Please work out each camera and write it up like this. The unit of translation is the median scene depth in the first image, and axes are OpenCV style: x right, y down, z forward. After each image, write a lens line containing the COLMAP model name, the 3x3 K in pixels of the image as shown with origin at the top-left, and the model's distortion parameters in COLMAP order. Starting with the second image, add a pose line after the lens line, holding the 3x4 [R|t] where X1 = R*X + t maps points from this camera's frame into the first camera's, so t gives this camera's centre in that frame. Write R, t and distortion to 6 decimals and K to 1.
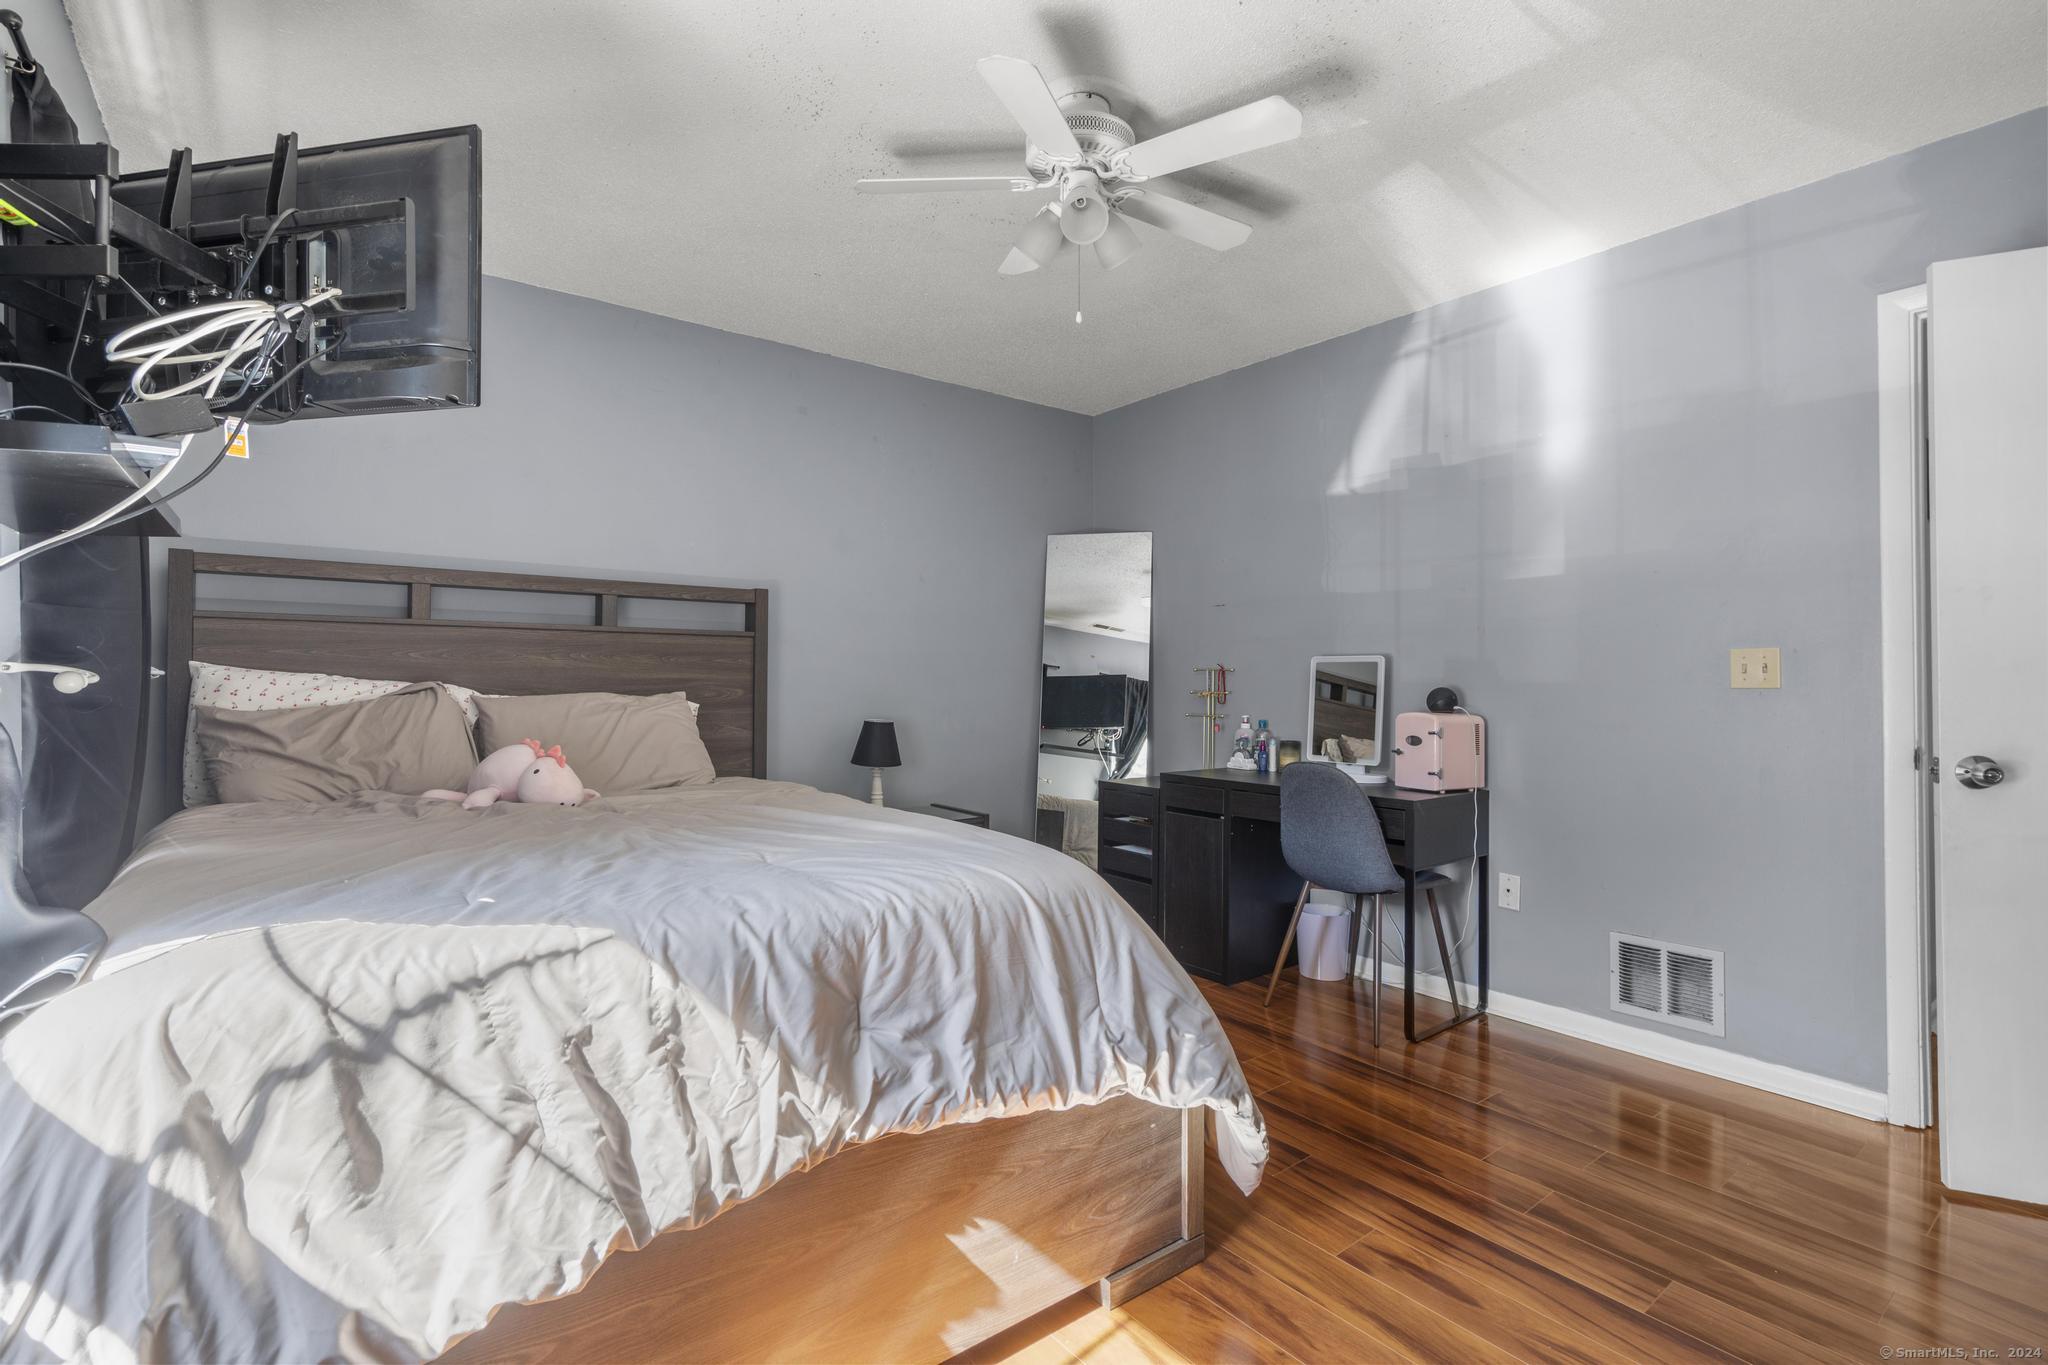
lens RADIAL K [[942.1, 0, 1006.9], [0, 942.1, 677.4], [0, 0, 1]] dist [-0.006775, 0.005651]
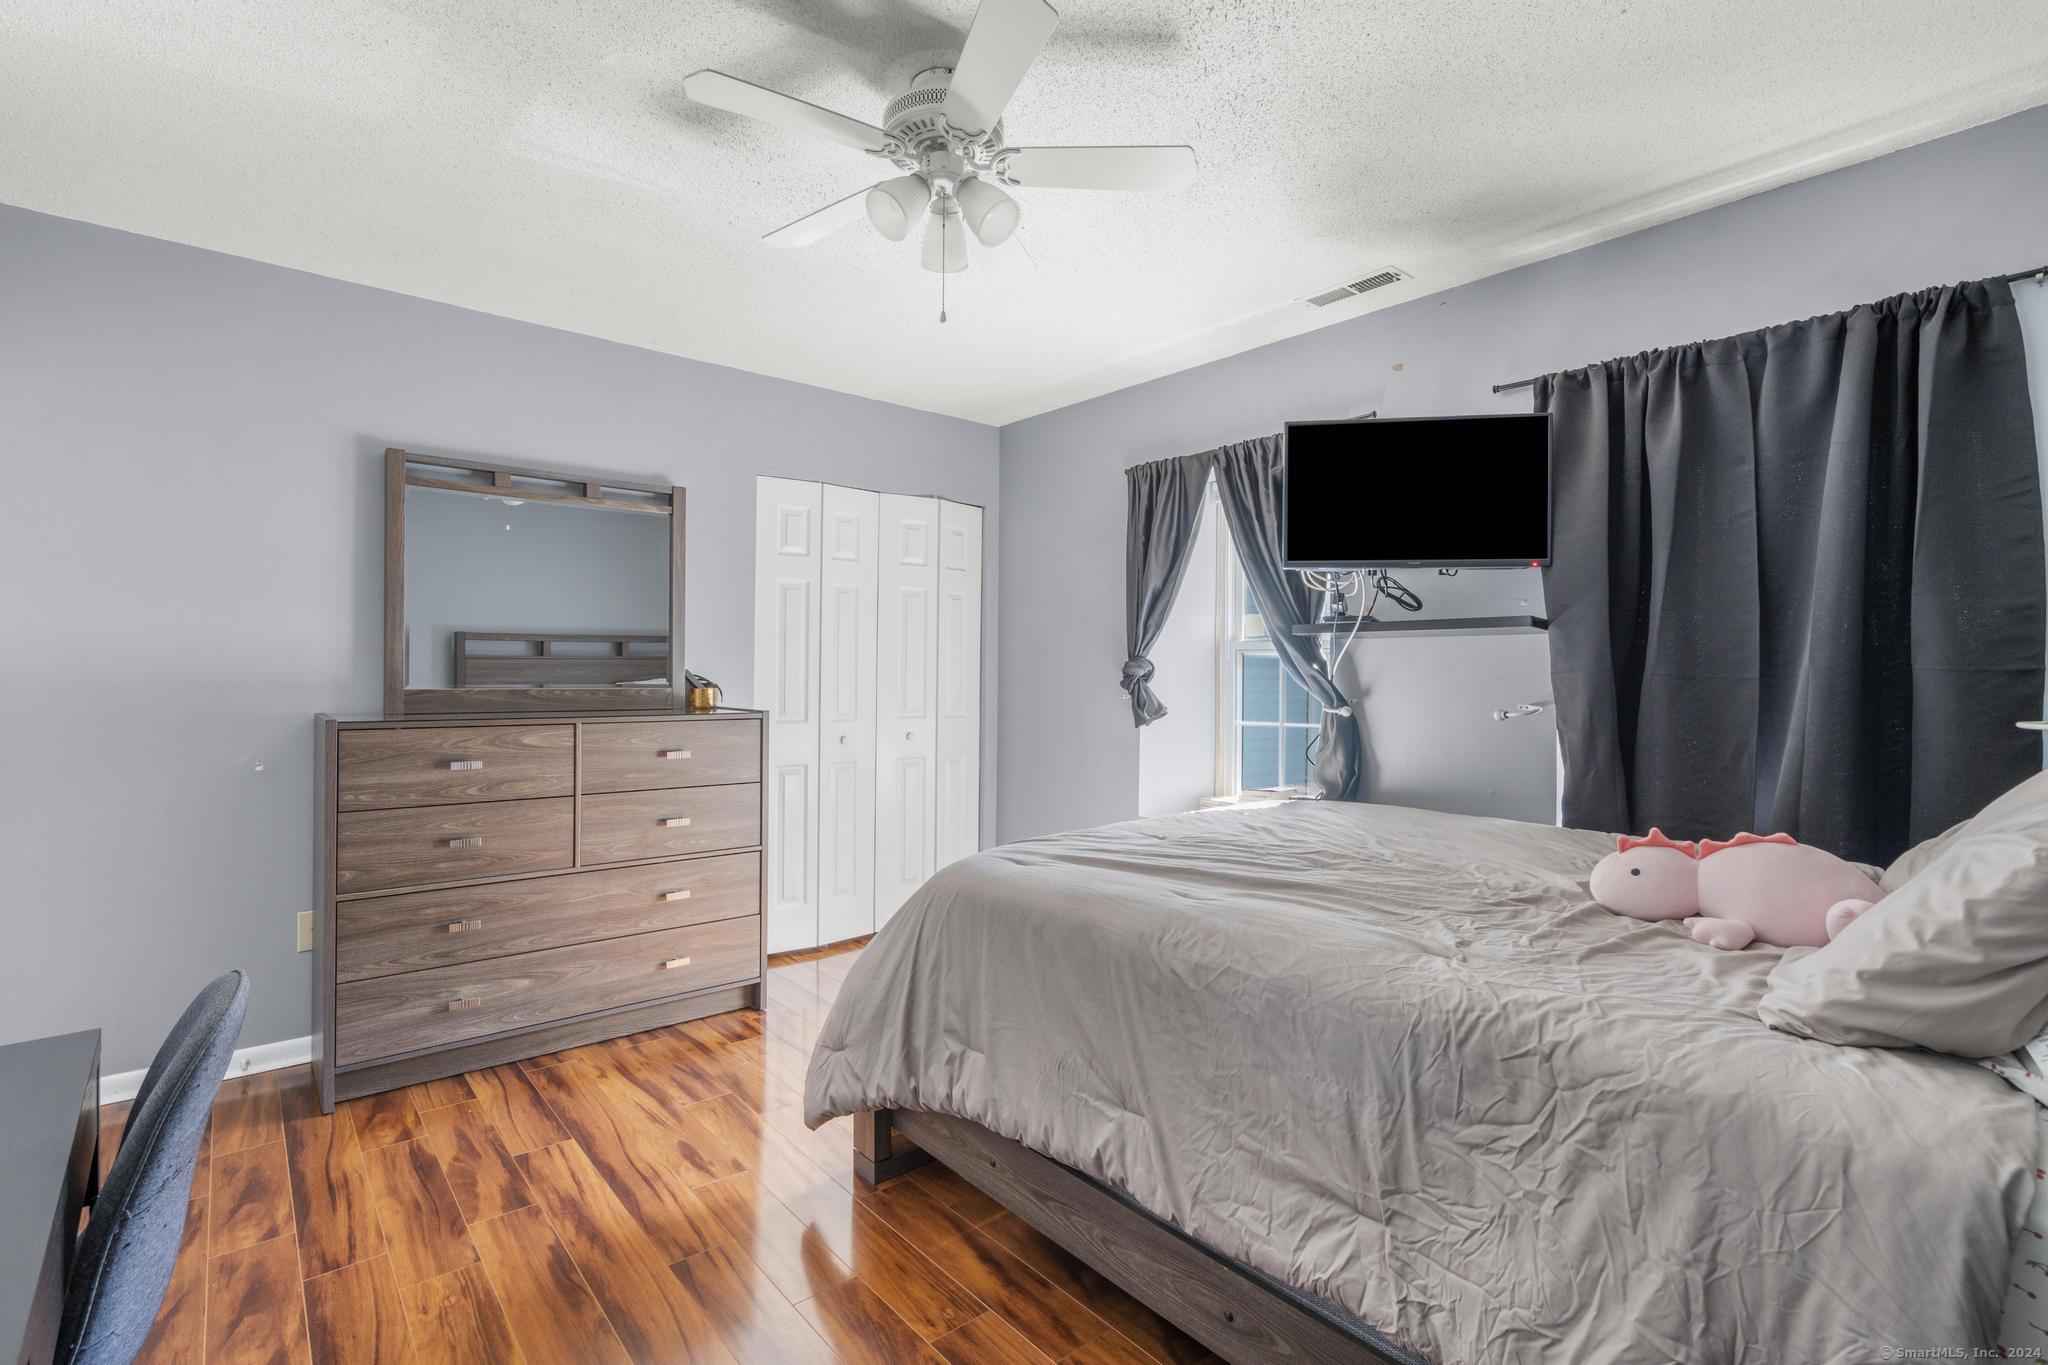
lens RADIAL K [[942.1, 0, 1006.9], [0, 942.1, 677.4], [0, 0, 1]] dist [-0.006775, 0.005651]
pose [[-0.999019, -0.008902, -0.043384, 0.054760], [-0.008841, 0.999960, -0.001585, -0.046764], [0.043396, -0.001200, -0.999057, 2.095853]]
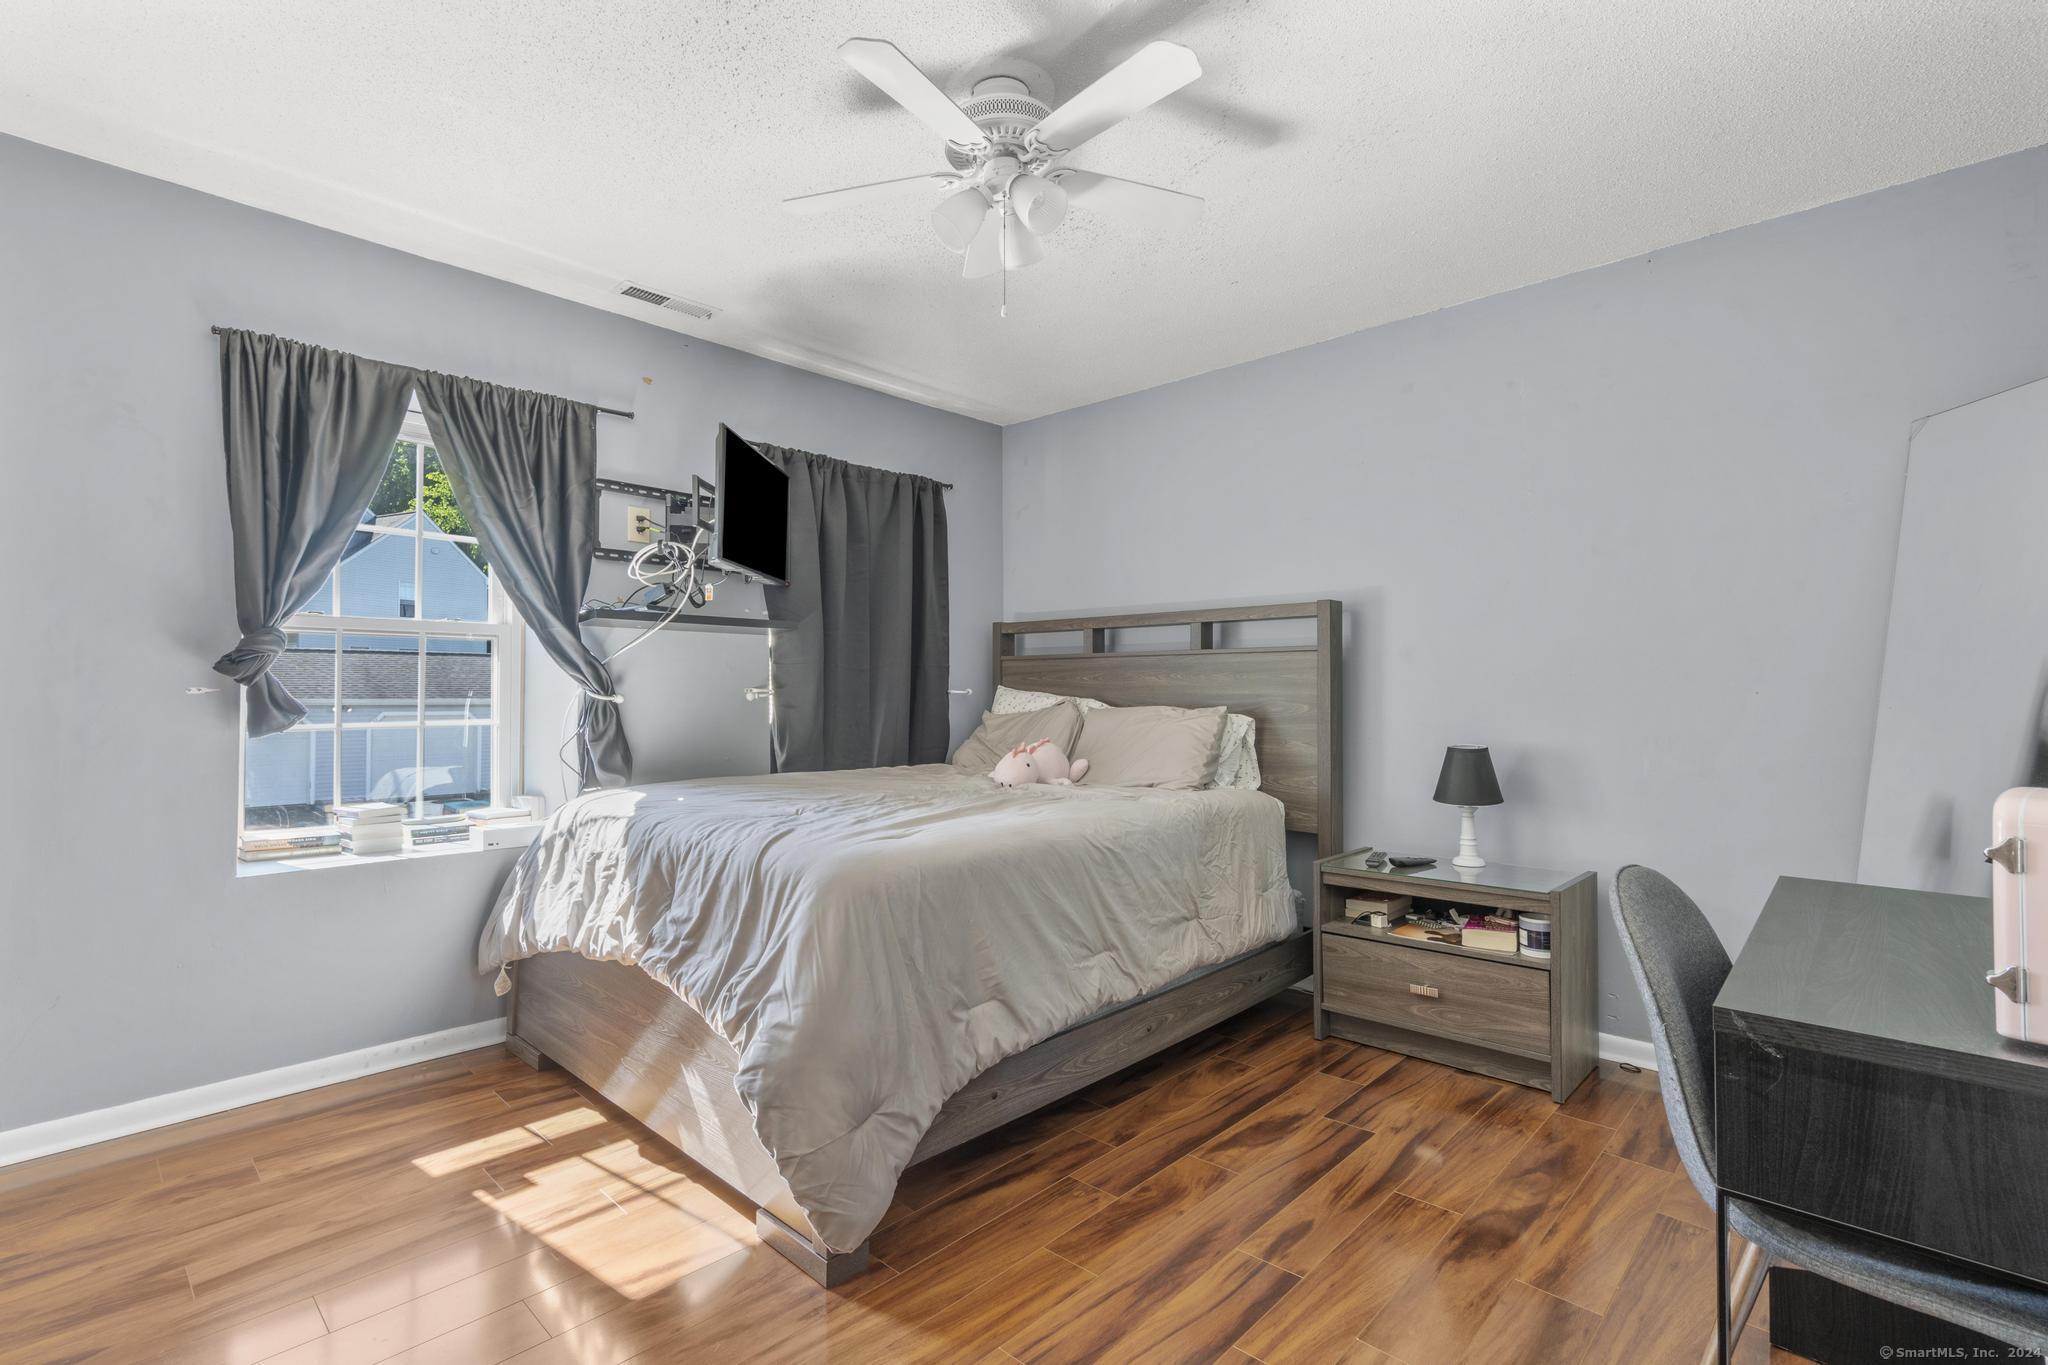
lens RADIAL K [[942.1, 0, 1006.9], [0, 942.1, 677.4], [0, 0, 1]] dist [-0.006775, 0.005651]
pose [[0.150457, -0.020408, -0.988406, 1.116168], [0.005952, 0.999787, -0.019737, 0.004241], [0.988599, -0.002913, 0.150546, 0.944658]]
